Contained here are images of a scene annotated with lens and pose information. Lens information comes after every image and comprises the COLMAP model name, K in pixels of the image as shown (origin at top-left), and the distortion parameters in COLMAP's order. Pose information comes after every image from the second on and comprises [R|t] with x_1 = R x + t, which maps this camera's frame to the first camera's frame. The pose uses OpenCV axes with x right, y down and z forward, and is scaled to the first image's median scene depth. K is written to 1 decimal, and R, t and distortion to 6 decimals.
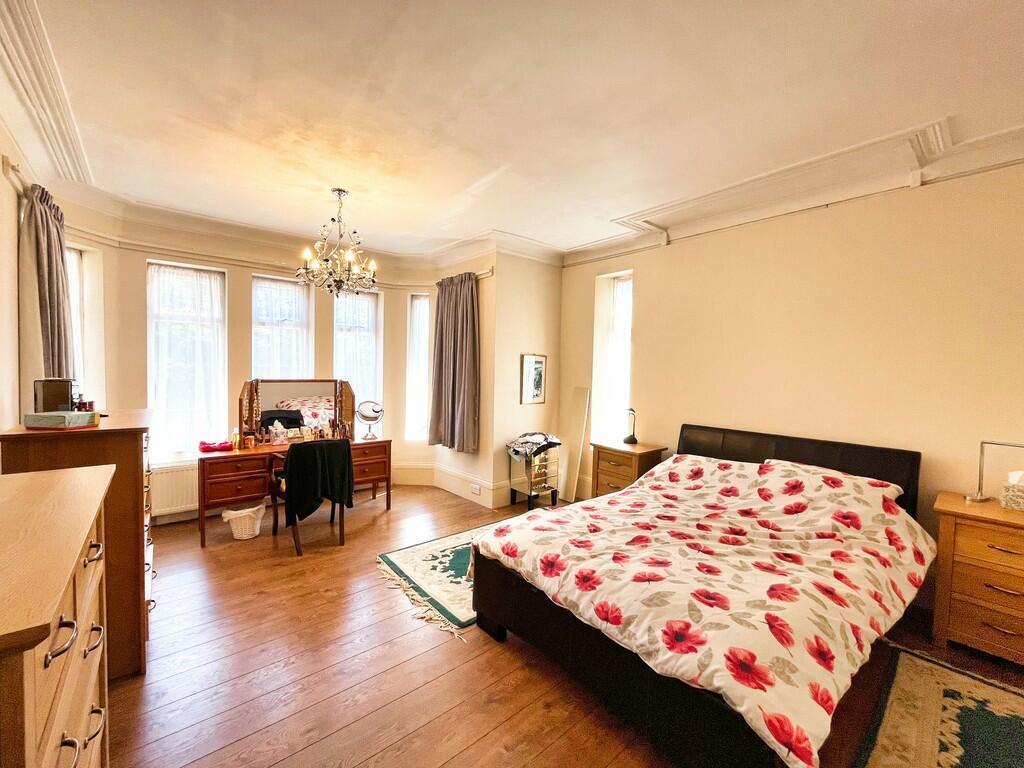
lens RADIAL K [[414.8, 0, 509.3], [0, 414.8, 385.7], [0, 0, 1]] dist [-0.001852, -0.000122]
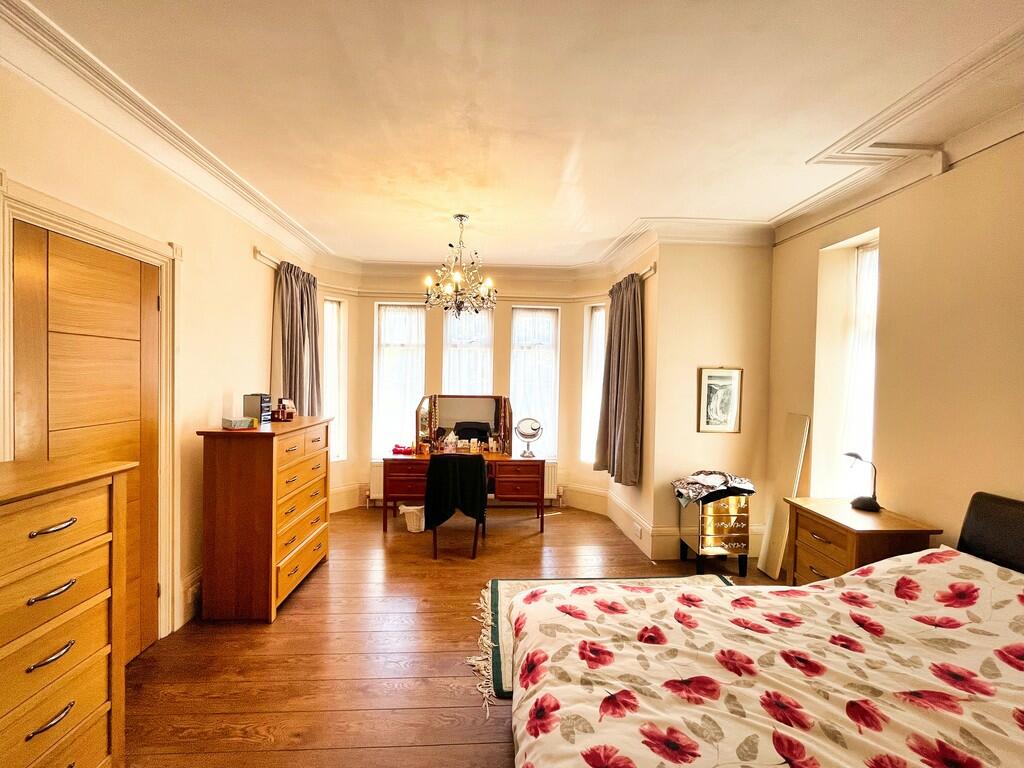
lens RADIAL K [[414.8, 0, 509.3], [0, 414.8, 385.7], [0, 0, 1]] dist [-0.001852, -0.000122]
pose [[0.799999, 0.005168, -0.599979, 0.263299], [-0.025578, 0.999348, -0.025497, -0.016893], [0.599456, 0.035744, 0.799609, 0.209749]]
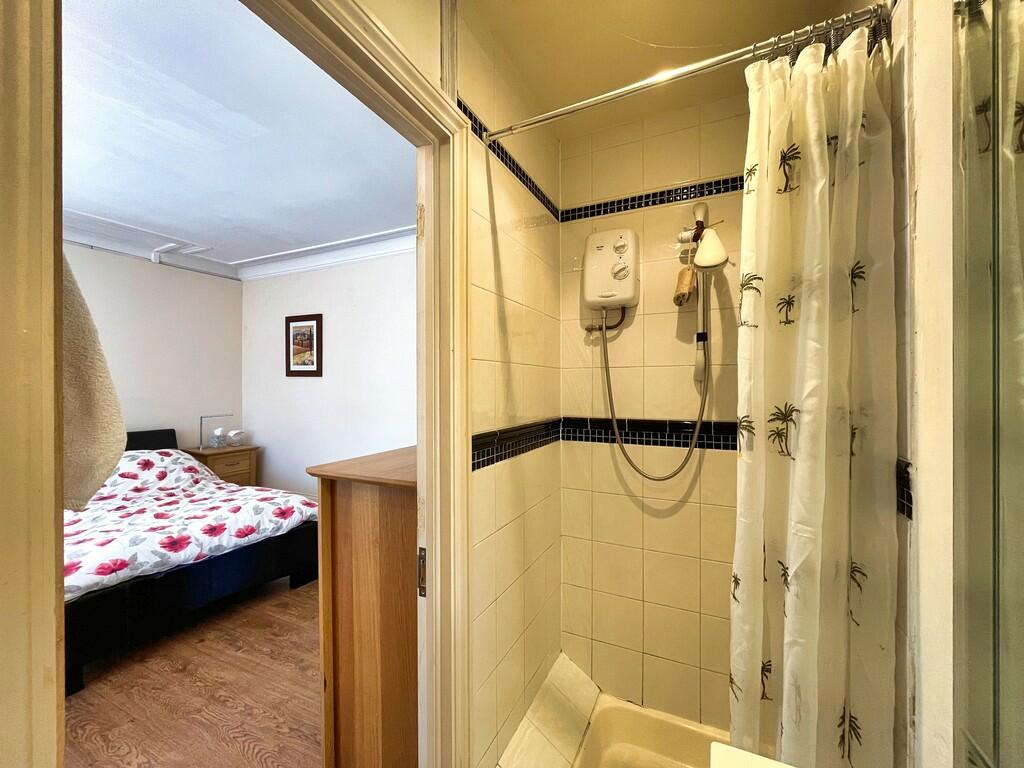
lens RADIAL K [[414.8, 0, 509.3], [0, 414.8, 385.7], [0, 0, 1]] dist [-0.001852, -0.000122]
pose [[-0.404301, -0.020912, 0.914387, -0.737063], [0.028254, 0.998976, 0.035339, -0.021704], [-0.914190, 0.040123, -0.403296, 0.307957]]
